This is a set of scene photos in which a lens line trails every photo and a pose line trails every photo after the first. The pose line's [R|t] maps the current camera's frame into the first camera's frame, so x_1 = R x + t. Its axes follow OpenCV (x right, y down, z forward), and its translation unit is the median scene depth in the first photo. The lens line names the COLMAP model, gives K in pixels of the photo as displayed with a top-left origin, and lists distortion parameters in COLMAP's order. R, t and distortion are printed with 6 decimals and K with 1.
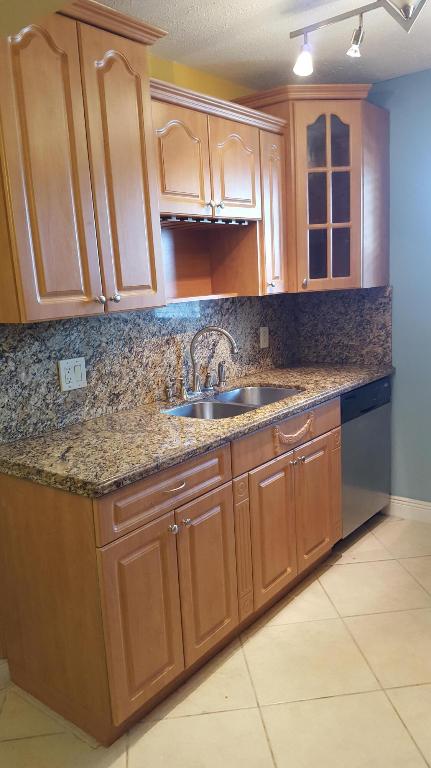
lens RADIAL K [[576.0, 0, 210.3], [0, 576.0, 389.0], [0, 0, 1]] dist [0.034486, -0.072409]
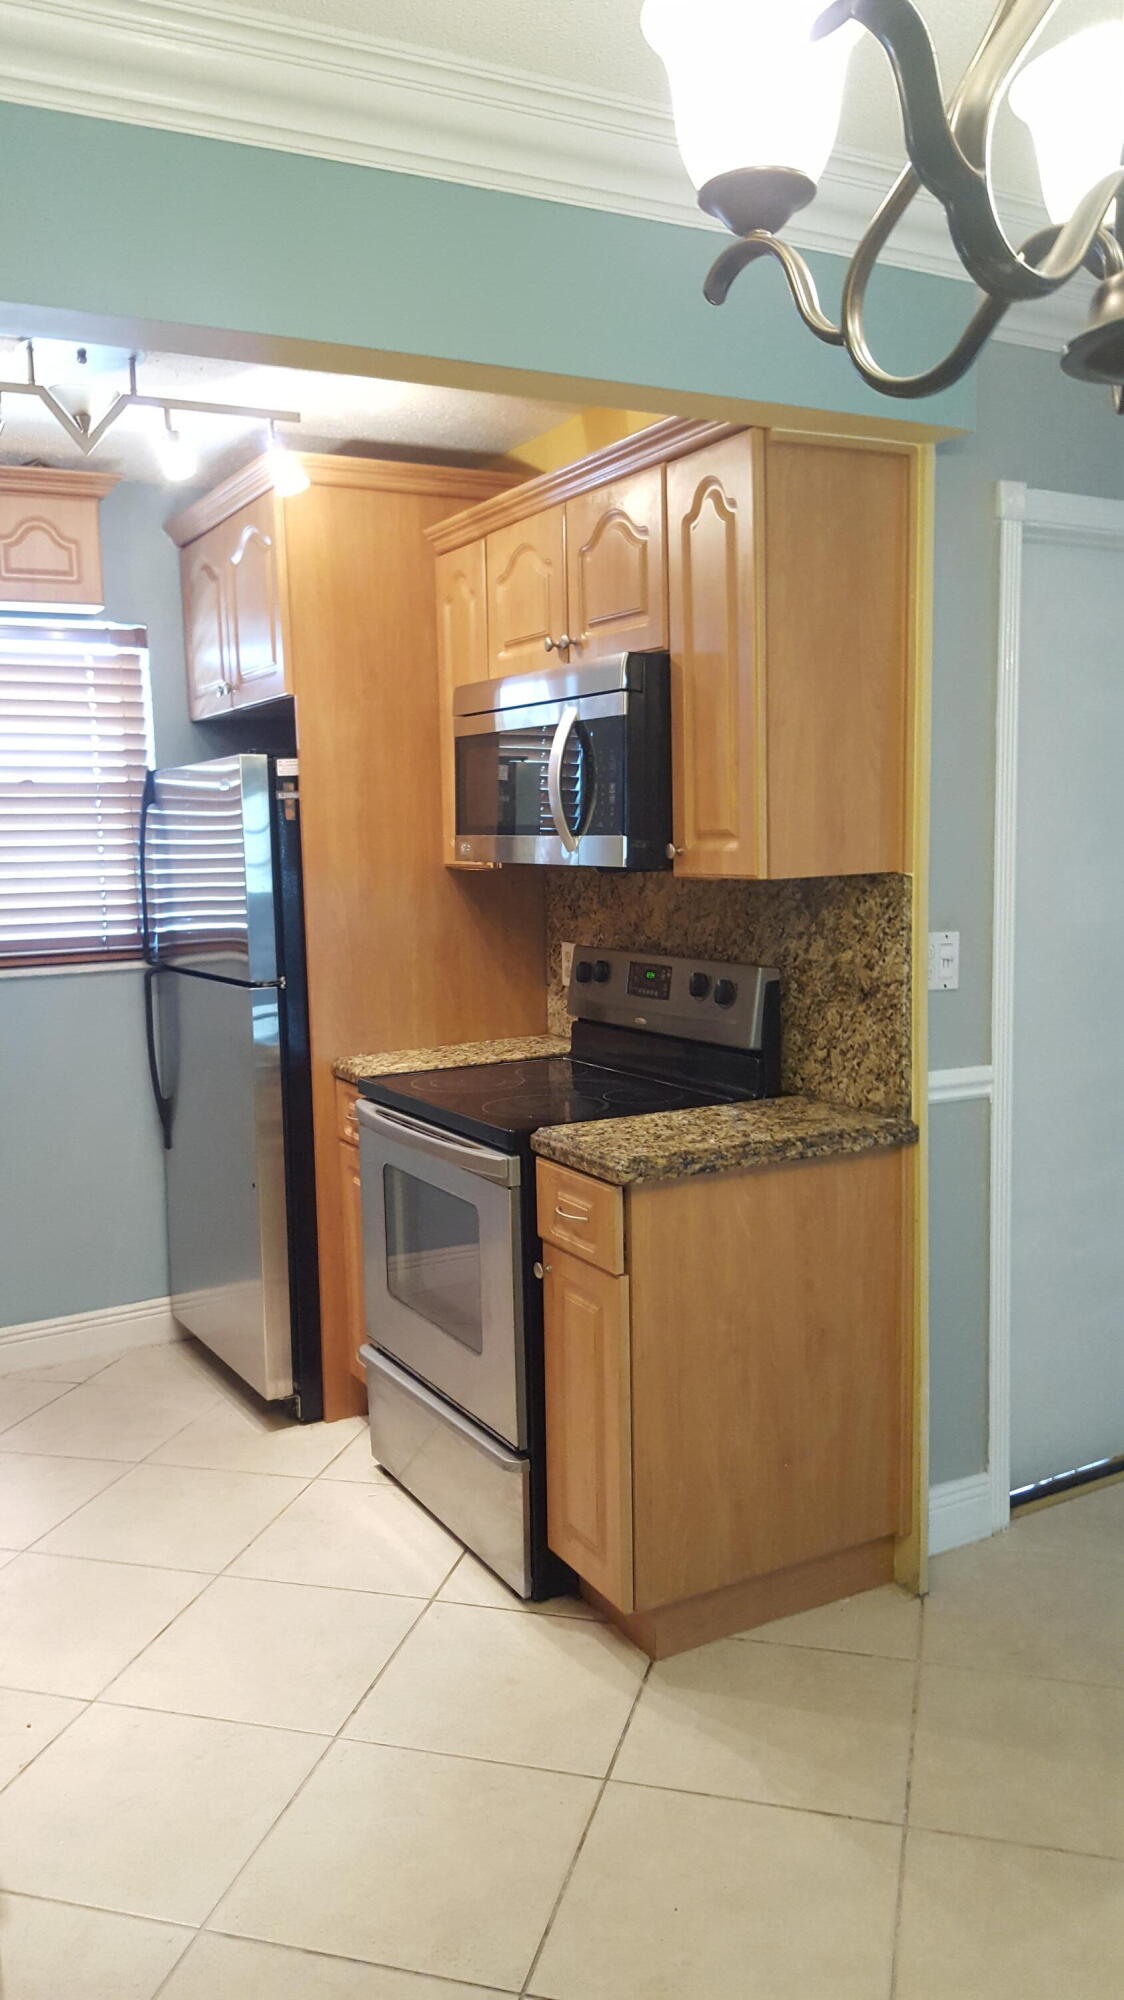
lens RADIAL K [[1499.9, 0, 567.4], [0, 1499.9, 993.7], [0, 0, 1]] dist [0.034486, -0.072409]
pose [[0.369453, -0.058704, 0.927393, -0.684559], [0.183763, 0.982909, -0.010989, 0.033751], [-0.910898, 0.174480, 0.373926, 0.035045]]
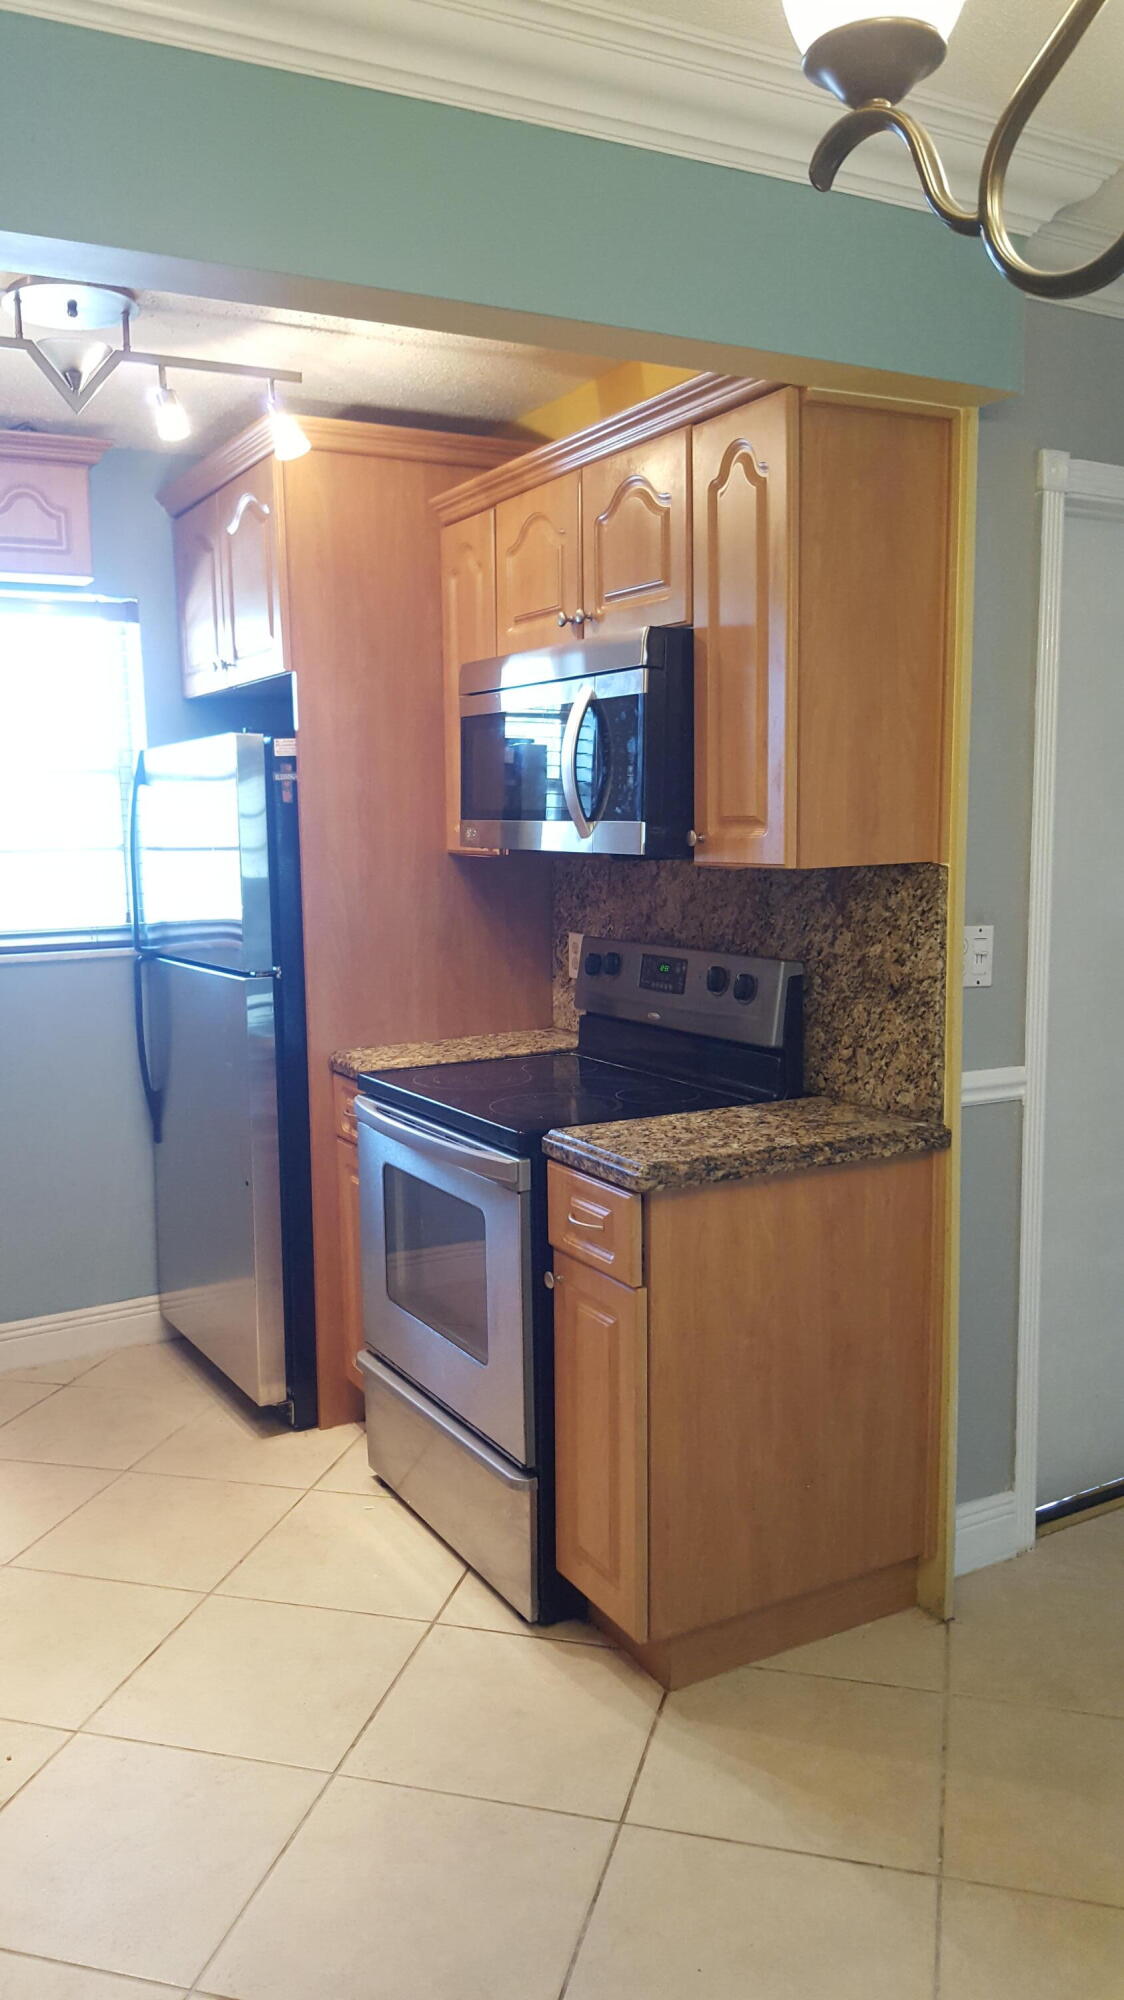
lens RADIAL K [[1499.9, 0, 560.6], [0, 1499.9, 995.5], [0, 0, 1]] dist [0.034486, -0.072409]
pose [[0.366970, -0.064921, 0.927964, -0.639946], [0.175720, 0.984440, -0.000617, 0.025454], [-0.913485, 0.163289, 0.372668, 0.070074]]
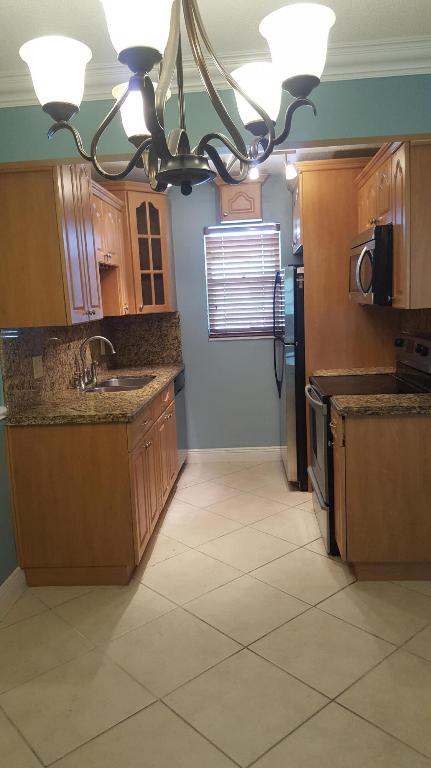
lens RADIAL K [[576.0, 0, 205.6], [0, 576.0, 390.0], [0, 0, 1]] dist [0.034486, -0.072409]
pose [[0.829823, -0.075411, 0.552908, -0.592656], [0.111925, 0.993184, -0.032520, 0.106664], [-0.546687, 0.088870, 0.832607, -0.363351]]
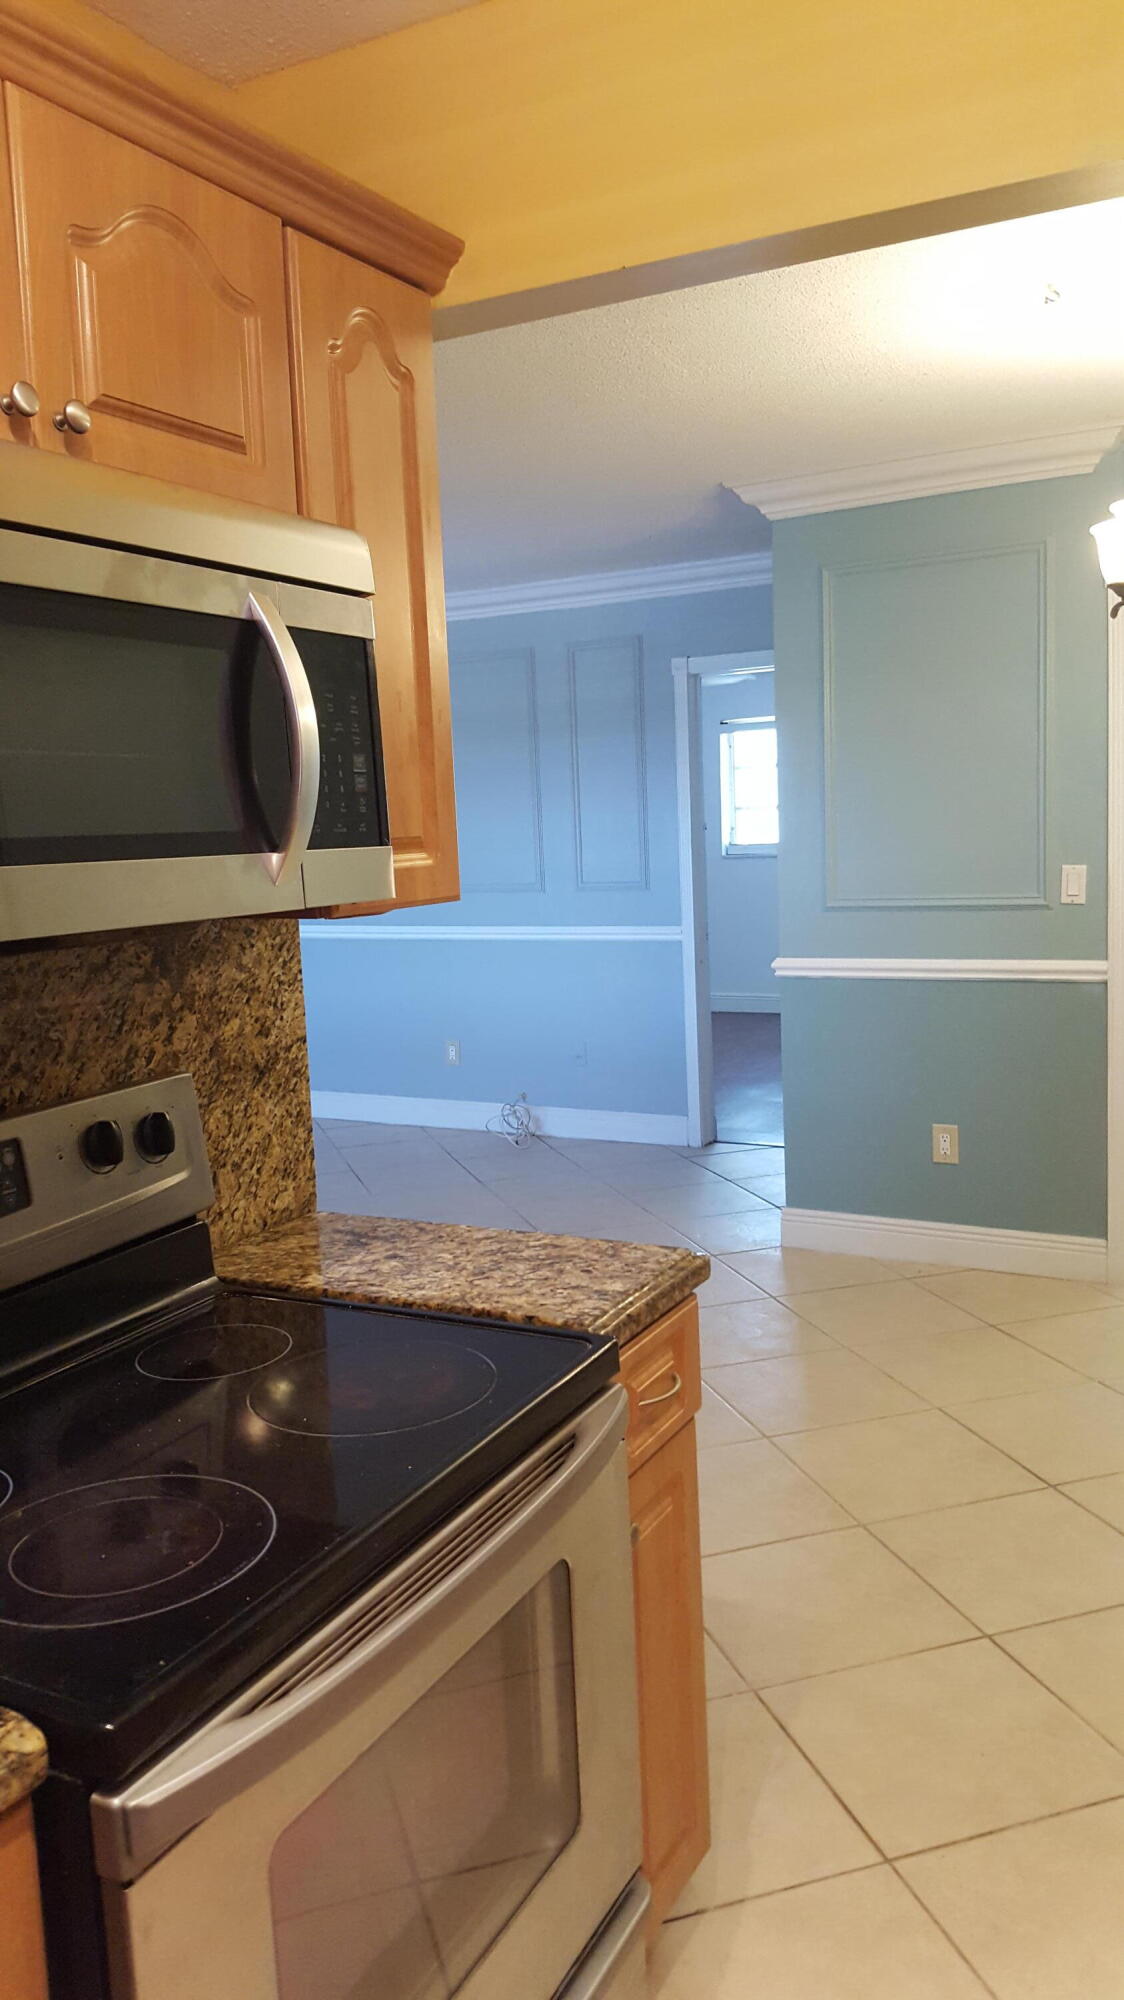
lens RADIAL K [[1499.9, 0, 539.9], [0, 1499.9, 983.4], [0, 0, 1]] dist [0.034486, -0.072409]
pose [[-0.978468, 0.118287, -0.169138, 0.352248], [0.062017, 0.950109, 0.305690, -0.210259], [0.196859, 0.288618, -0.936988, 0.979381]]
